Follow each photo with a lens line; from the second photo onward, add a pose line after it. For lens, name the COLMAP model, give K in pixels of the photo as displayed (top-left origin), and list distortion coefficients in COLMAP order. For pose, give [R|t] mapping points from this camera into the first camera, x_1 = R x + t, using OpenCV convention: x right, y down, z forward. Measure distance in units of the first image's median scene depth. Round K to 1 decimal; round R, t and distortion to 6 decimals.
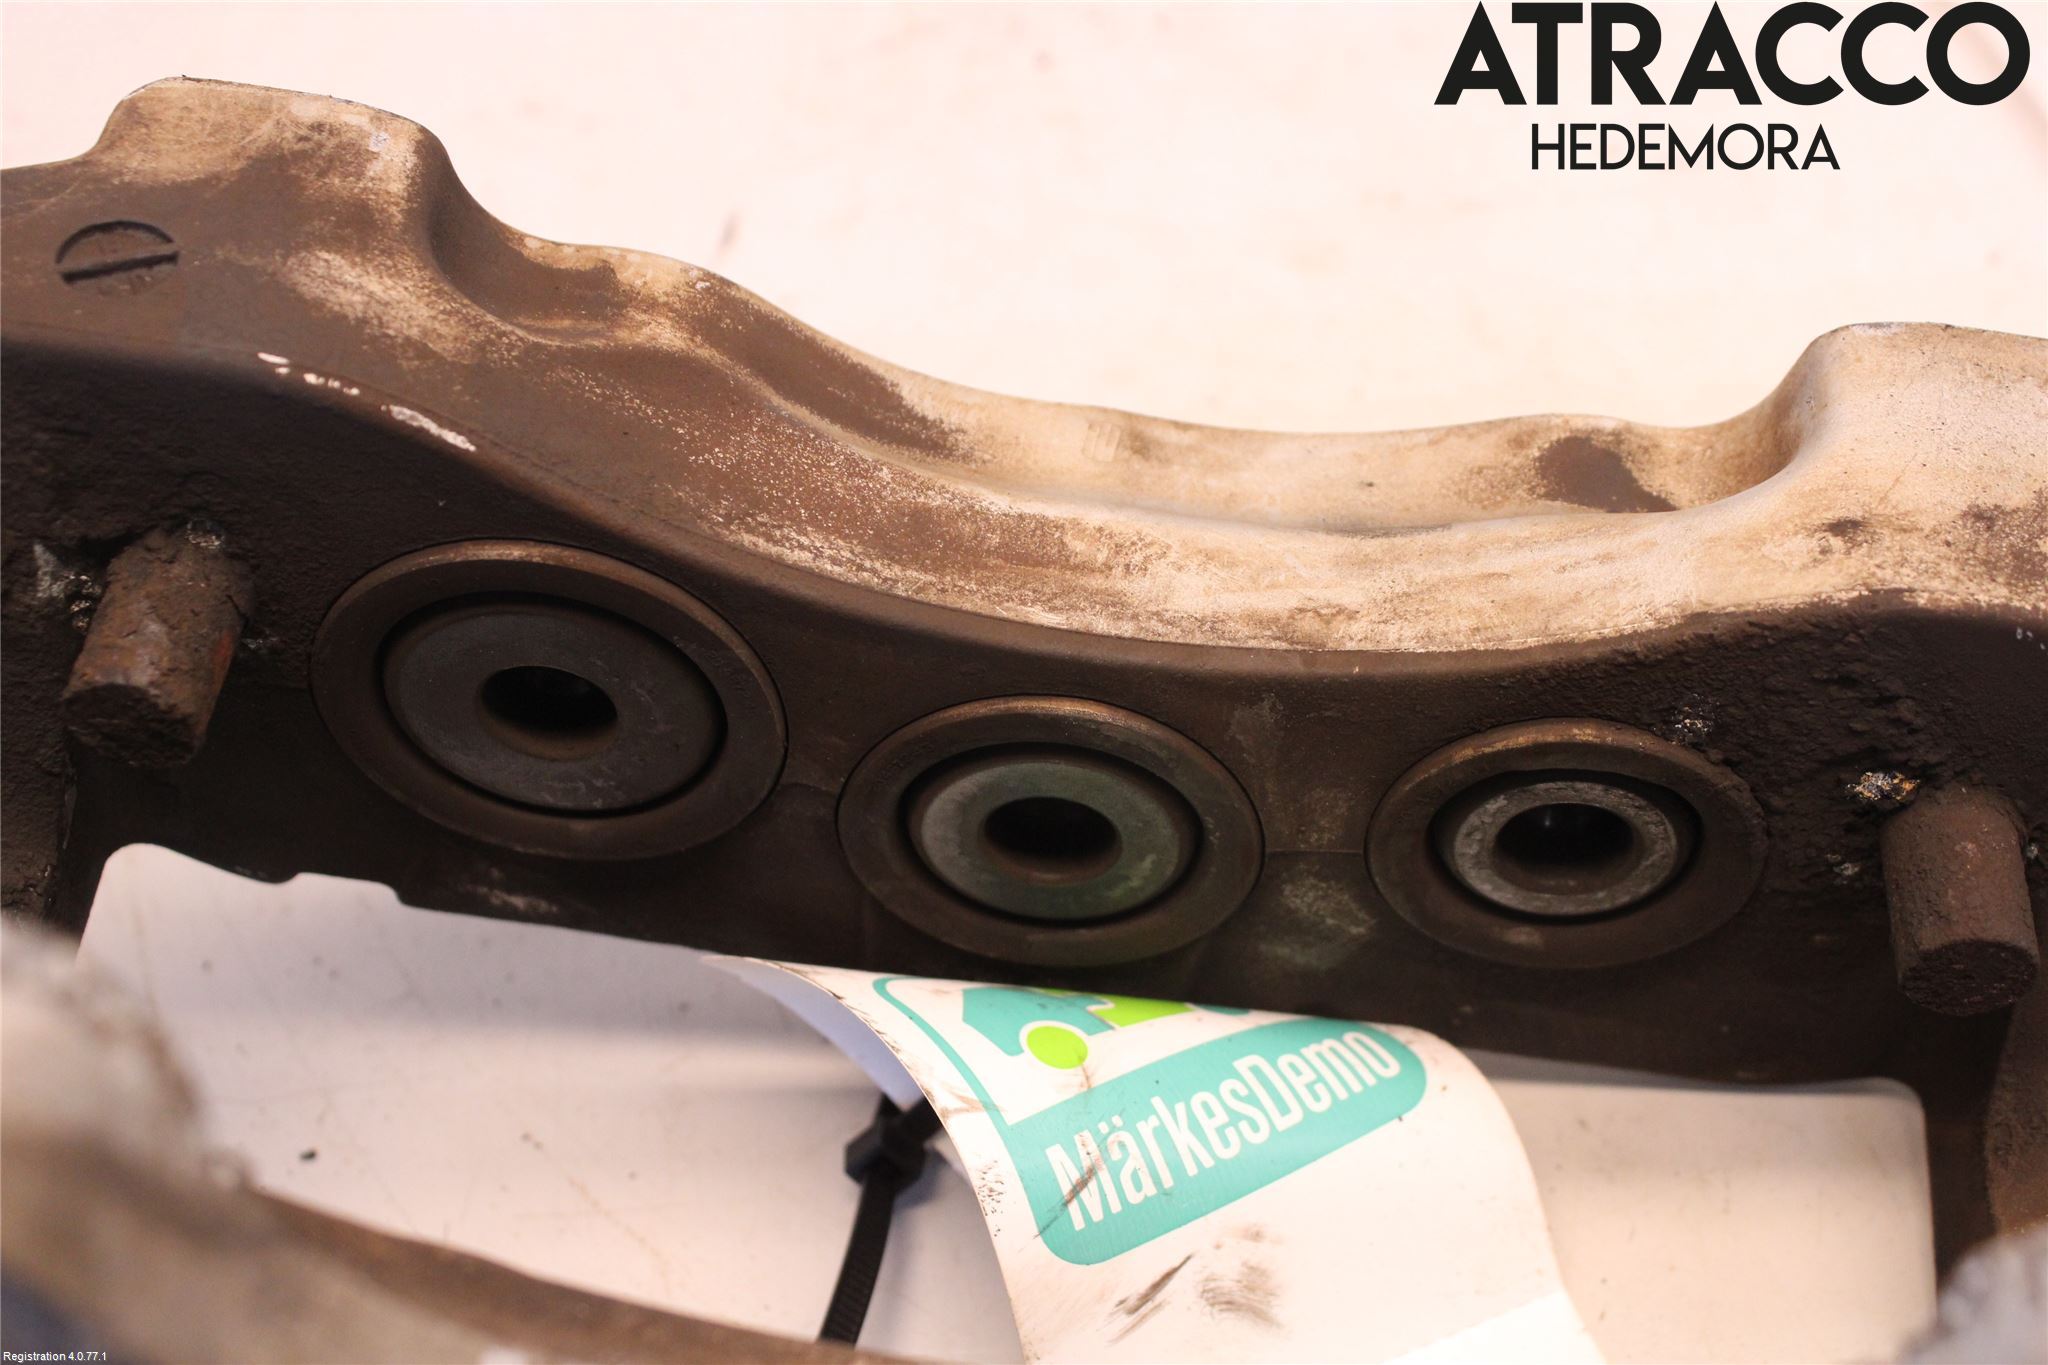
lens RADIAL K [[2890.9, 0, 1080.7], [0, 2890.9, 684.0], [0, 0, 1]] dist [-0.034094, -0.112835]
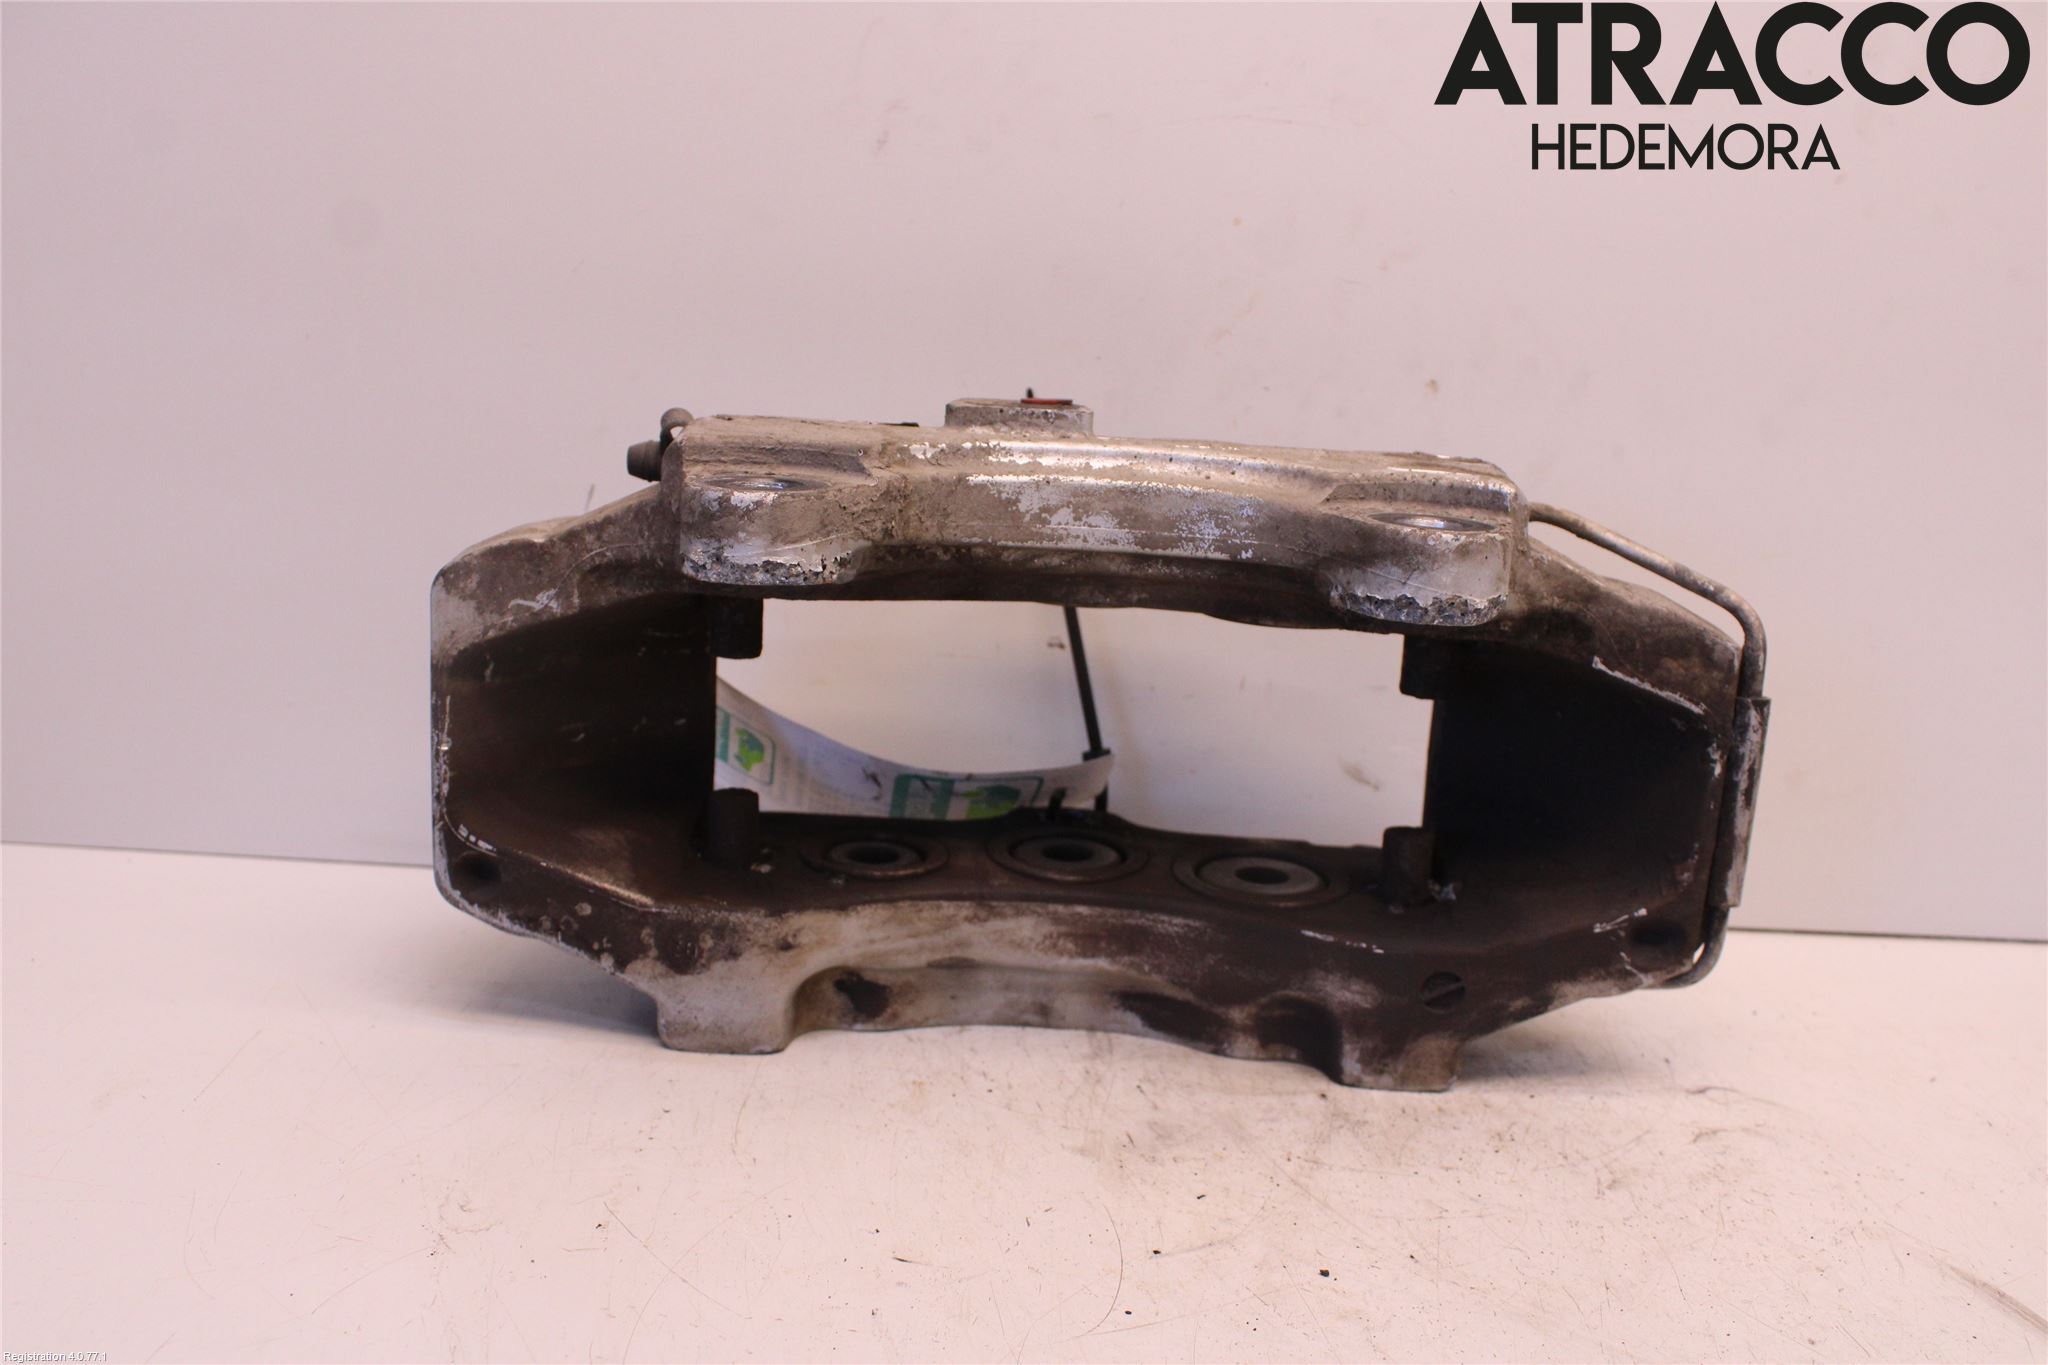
lens RADIAL K [[1898.2, 0, 1024.0], [0, 1898.2, 682.5], [0, 0, 1]] dist [-0.167010, -0.001849]
pose [[-0.993106, 0.049404, -0.106297, 0.213414], [-0.092332, -0.888368, 0.449753, -0.609870], [-0.072211, 0.456467, 0.886805, -0.623704]]
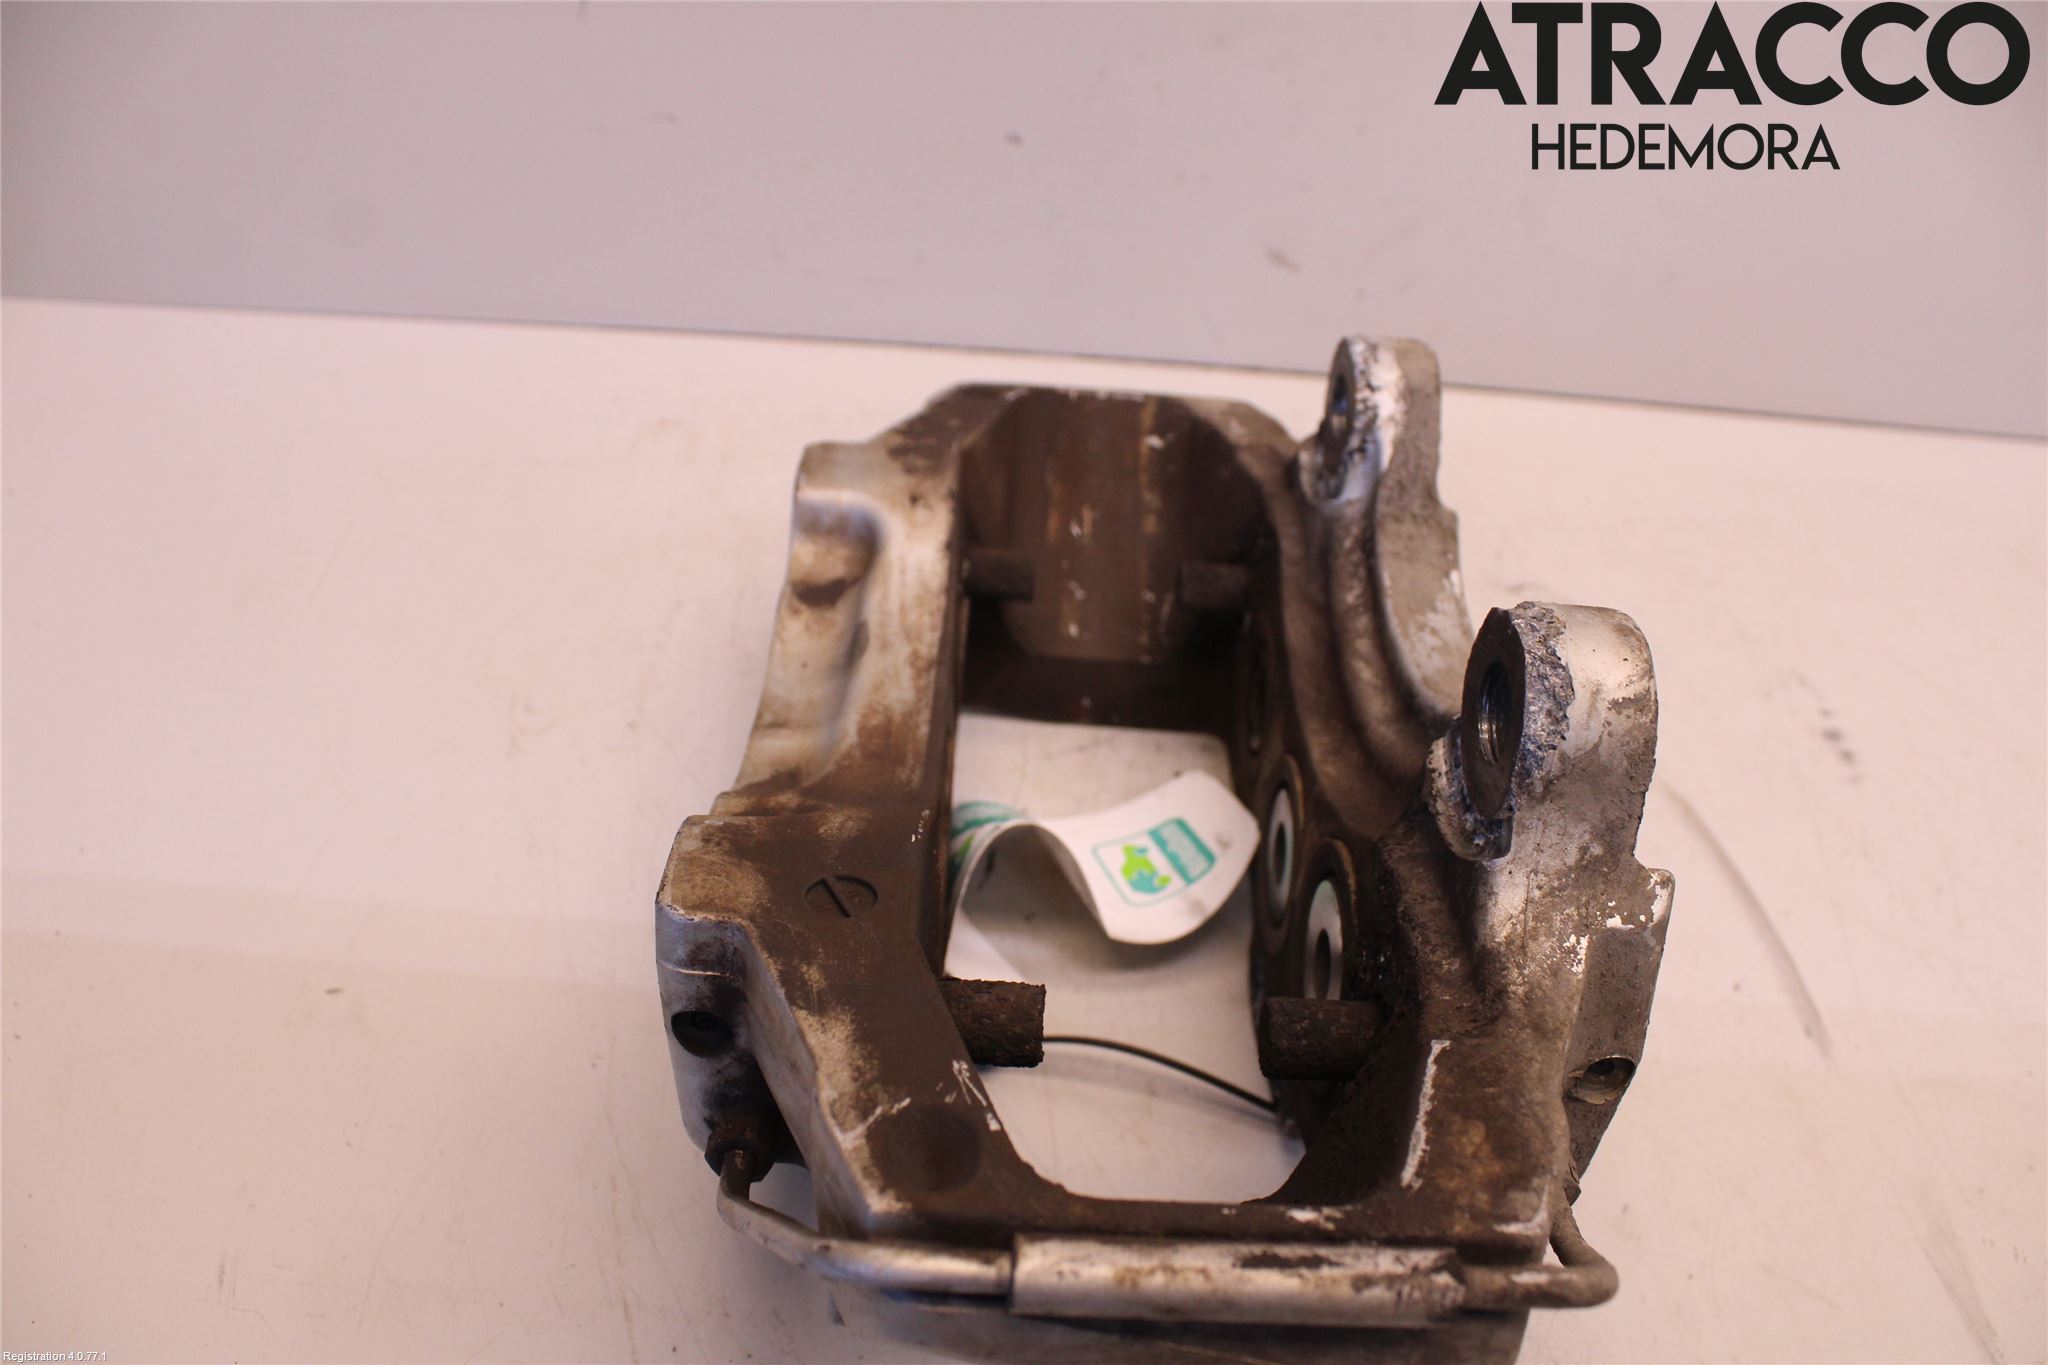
lens RADIAL K [[1699.3, 0, 1024.0], [0, 1699.3, 682.5], [0, 0, 1]] dist [-0.150258, 0.001670]
pose [[-0.079190, -0.568007, 0.819205, -1.006086], [0.702542, 0.551216, 0.450105, -0.544422], [-0.707222, 0.611170, 0.355398, 0.486298]]
